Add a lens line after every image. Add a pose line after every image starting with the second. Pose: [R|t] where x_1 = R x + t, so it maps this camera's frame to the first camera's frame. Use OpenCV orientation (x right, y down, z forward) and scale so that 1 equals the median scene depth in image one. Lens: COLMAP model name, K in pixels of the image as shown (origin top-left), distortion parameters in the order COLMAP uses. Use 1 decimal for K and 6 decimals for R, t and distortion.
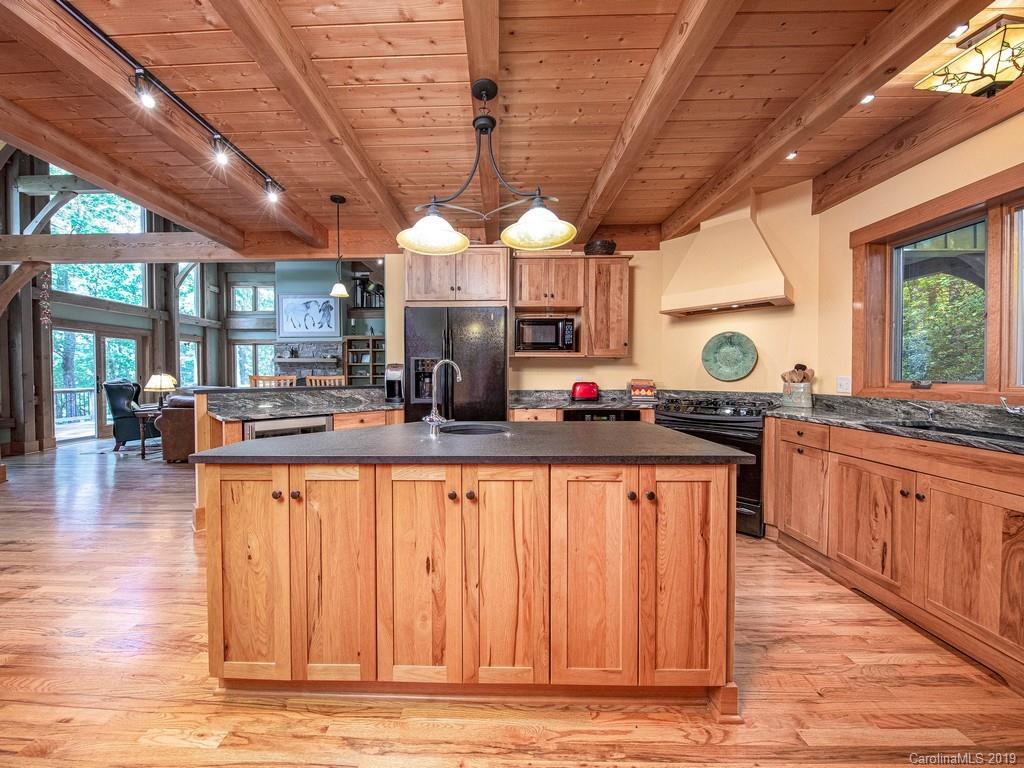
lens RADIAL K [[380.4, 0, 489.9], [0, 380.4, 387.2], [0, 0, 1]] dist [-0.012488, -0.000246]
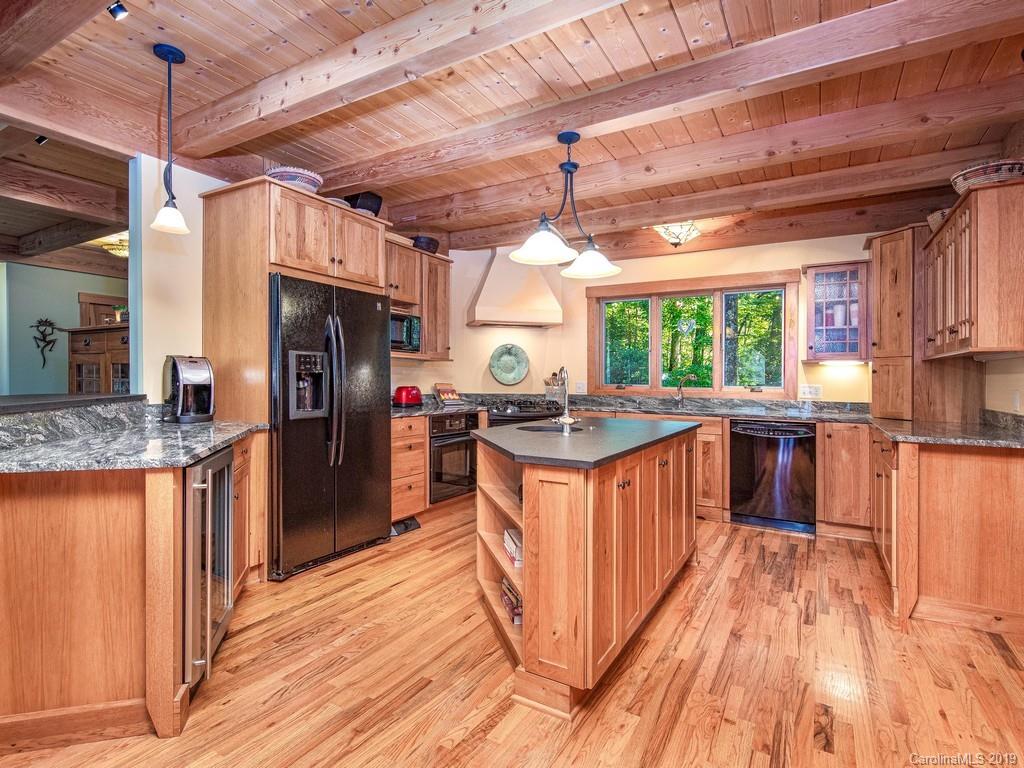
lens RADIAL K [[520.7, 0, 514.2], [0, 520.7, 383.5], [0, 0, 1]] dist [0.007270, 0.000381]
pose [[0.472924, 0.001576, 0.881102, -0.826094], [0.014839, 0.999842, -0.009753, -0.004238], [-0.880978, 0.017687, 0.472826, 0.212812]]
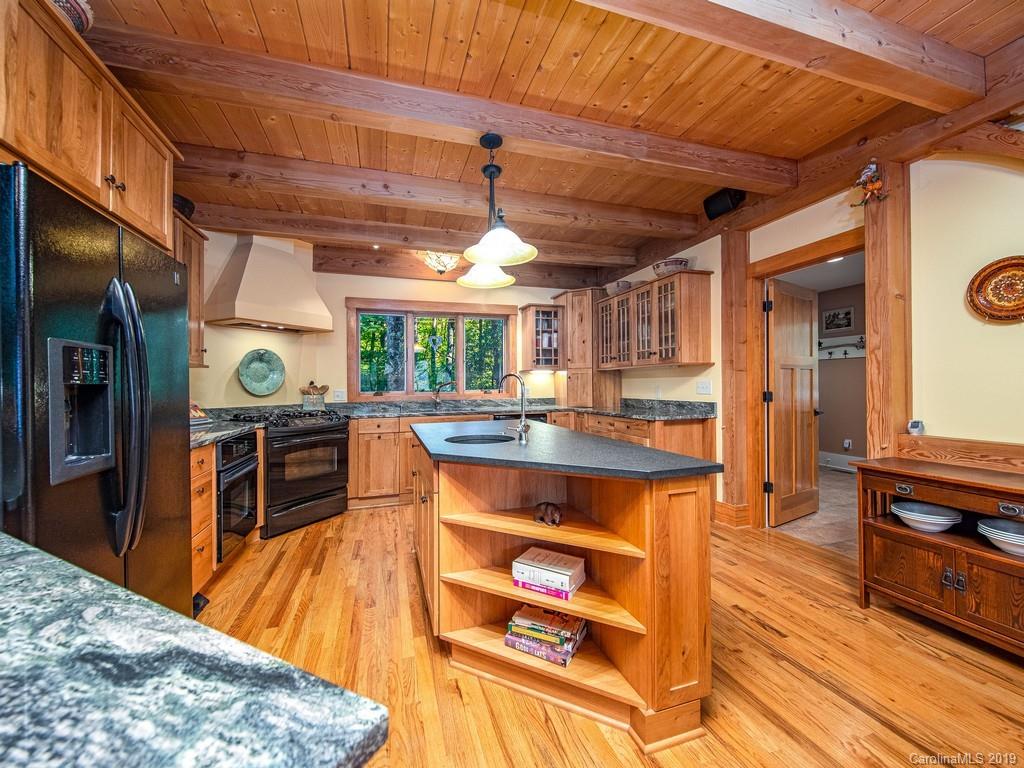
lens RADIAL K [[396.8, 0, 511.8], [0, 396.8, 381.4], [0, 0, 1]] dist [0.000267, -0.001328]
pose [[-0.328304, 0.016743, 0.944424, -0.643167], [0.043543, 0.999048, -0.002575, -0.023171], [-0.943568, 0.040278, -0.328720, 0.722271]]
